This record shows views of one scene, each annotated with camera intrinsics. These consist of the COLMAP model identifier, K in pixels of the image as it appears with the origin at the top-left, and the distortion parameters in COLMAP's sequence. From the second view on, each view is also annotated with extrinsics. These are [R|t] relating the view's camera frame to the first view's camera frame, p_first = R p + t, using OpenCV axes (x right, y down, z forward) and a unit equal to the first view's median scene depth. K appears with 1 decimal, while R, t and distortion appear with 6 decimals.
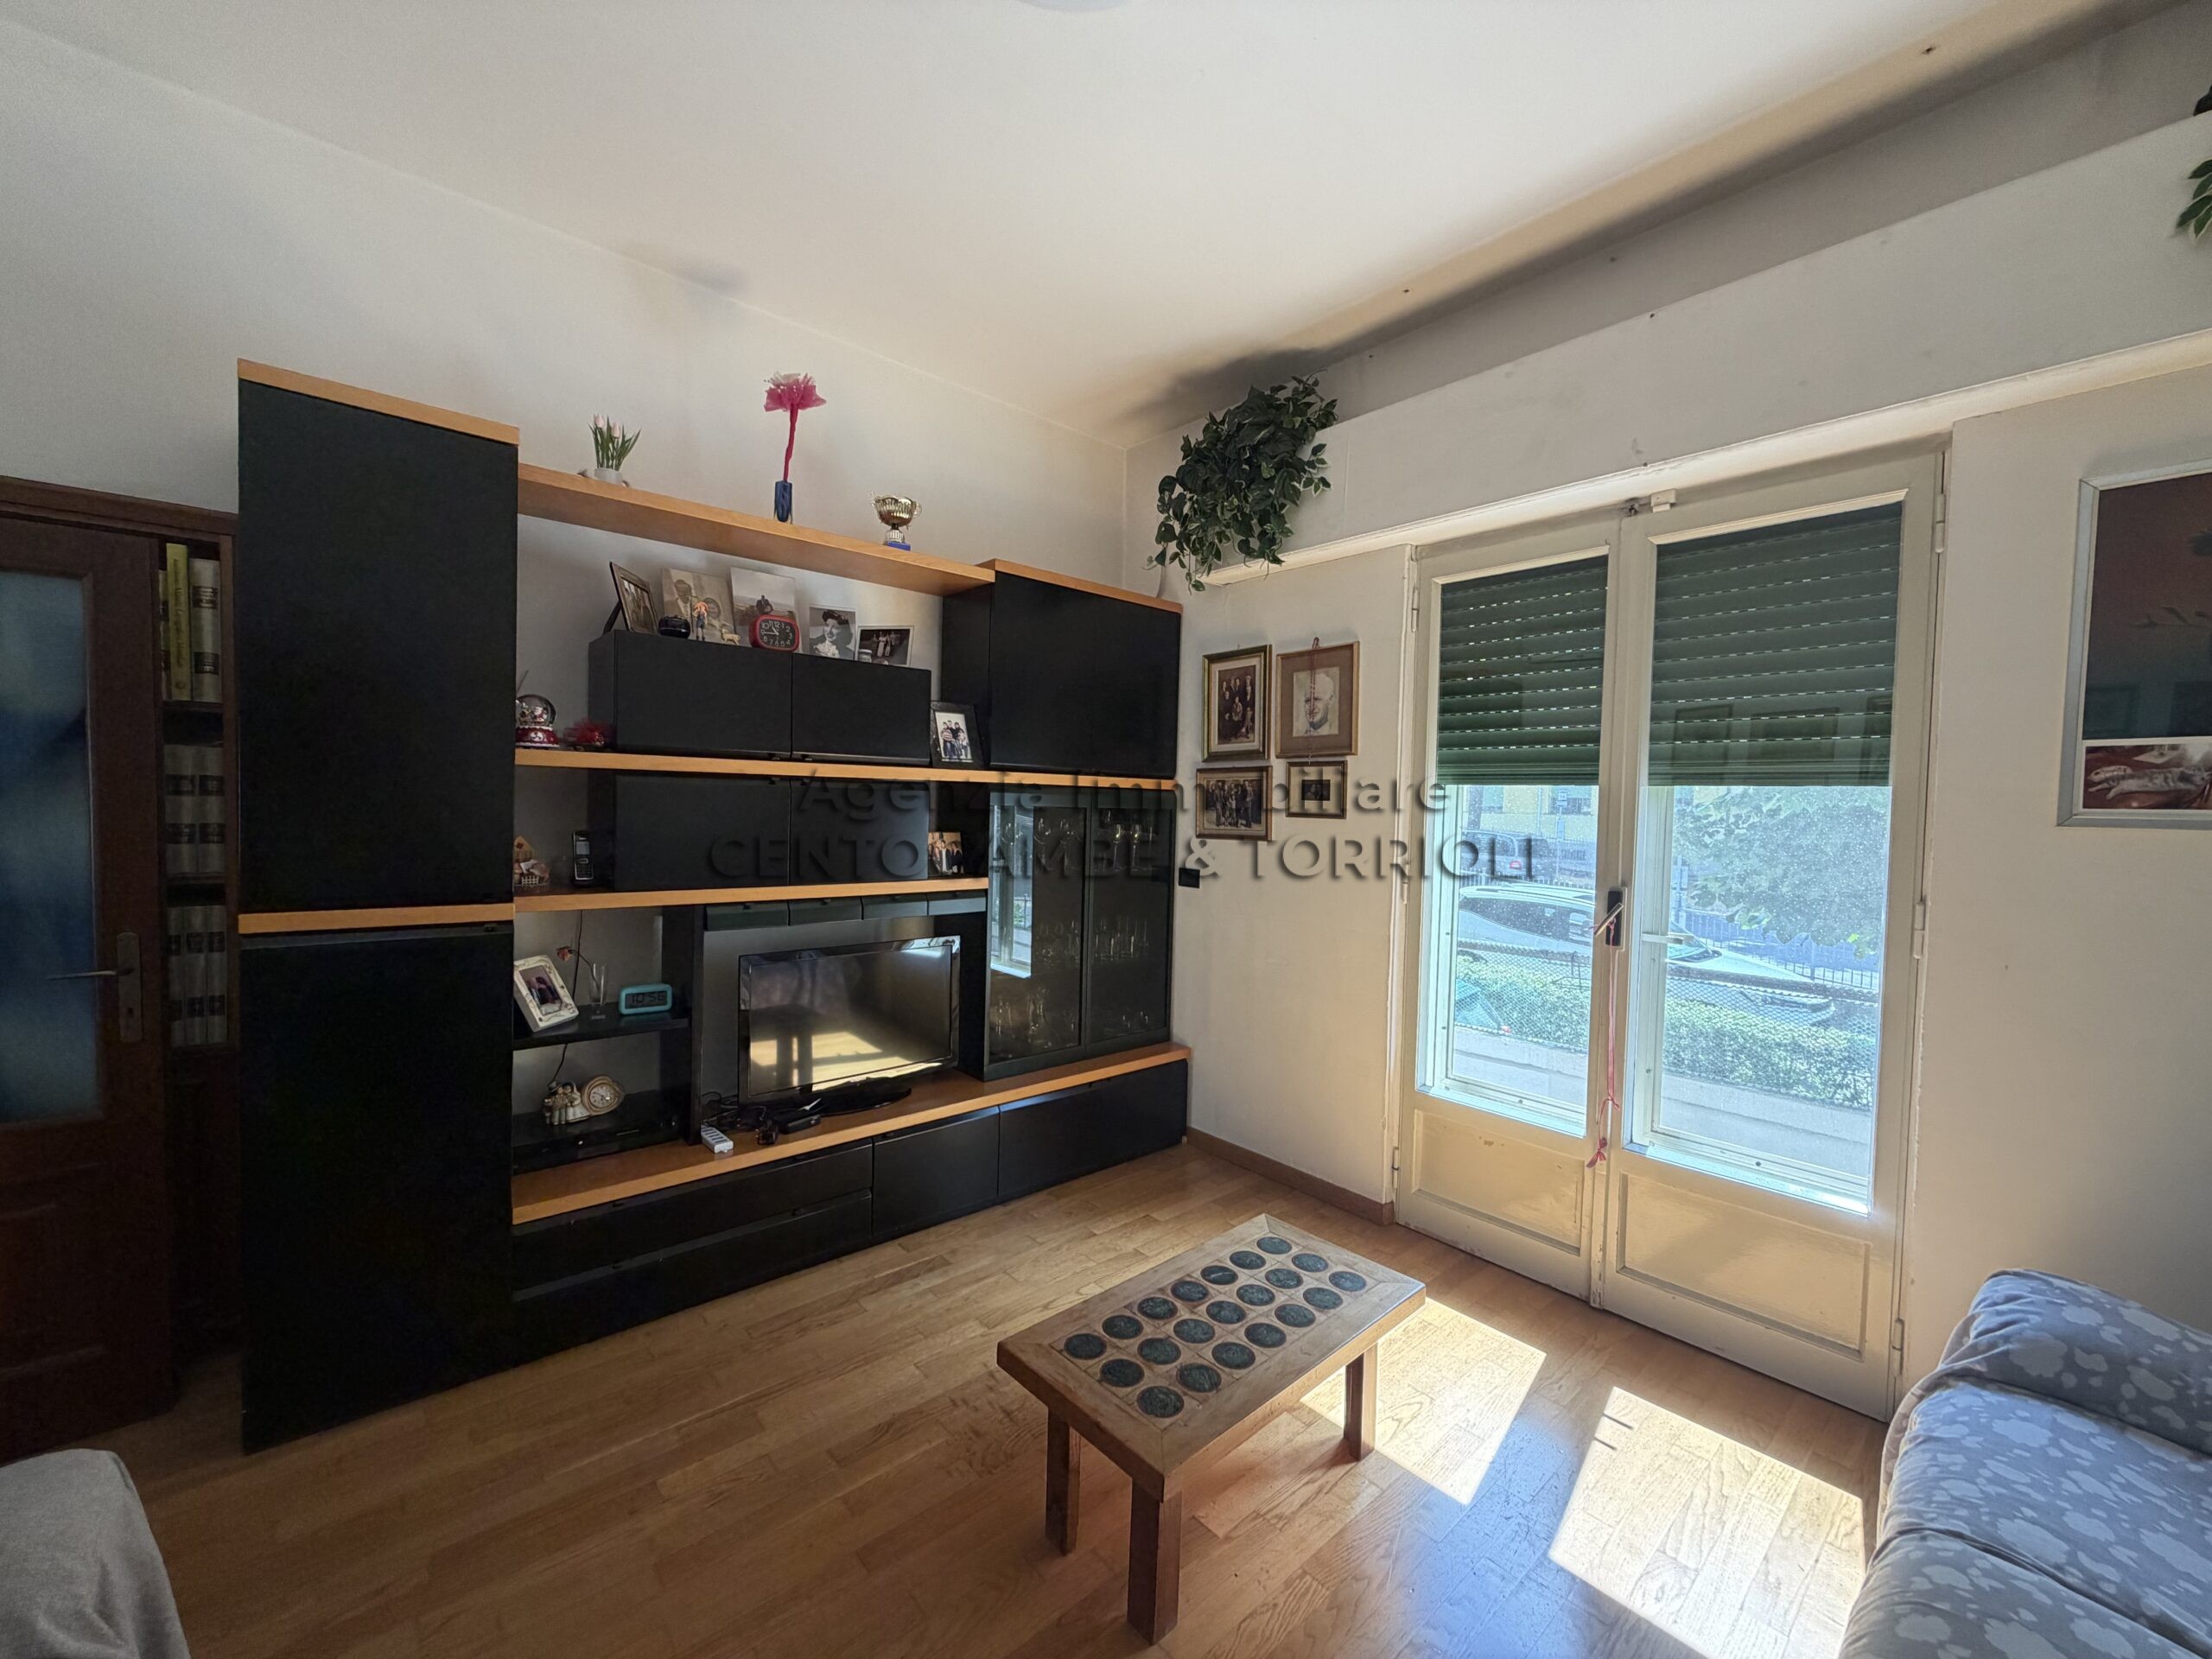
lens RADIAL K [[886.8, 0, 1096.5], [0, 886.8, 829.2], [0, 0, 1]] dist [0.002913, -0.000184]
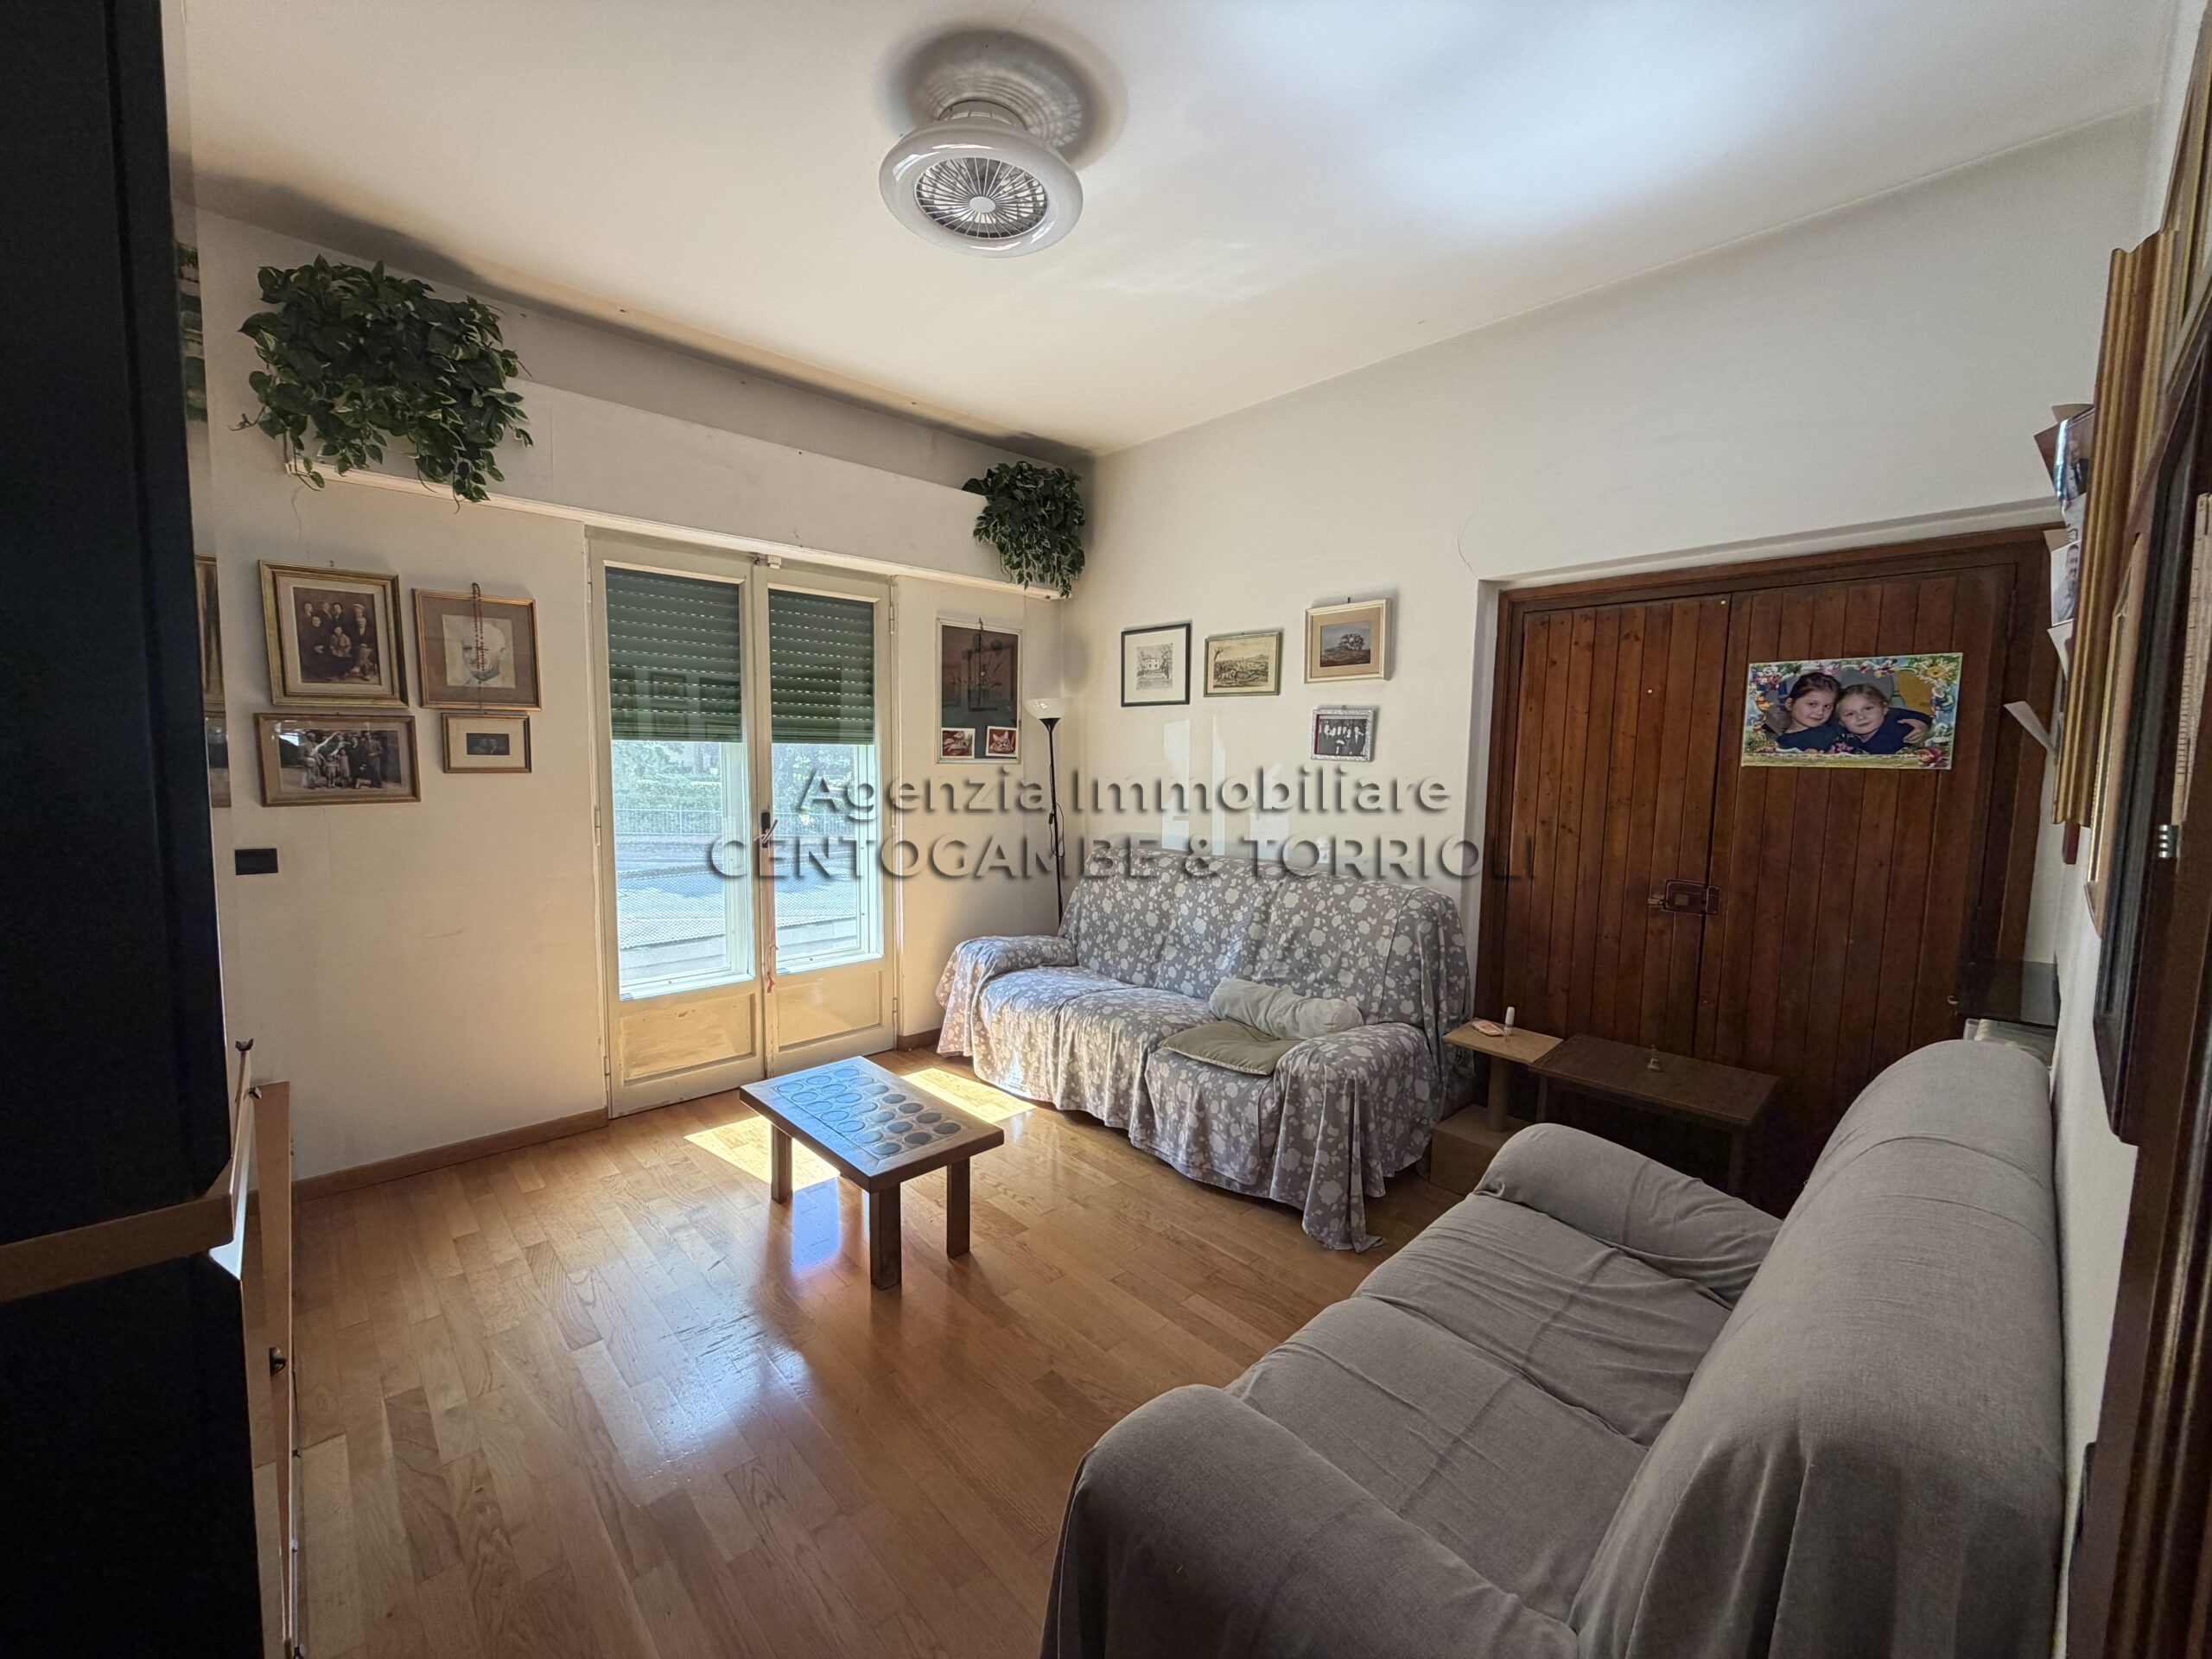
lens RADIAL K [[886.8, 0, 1095.9], [0, 886.8, 834.1], [0, 0, 1]] dist [0.002913, -0.000184]
pose [[-0.036415, -0.114924, 0.992707, -0.807380], [0.018285, 0.993123, 0.115643, -0.050000], [-0.999169, 0.022363, -0.034063, 0.402313]]
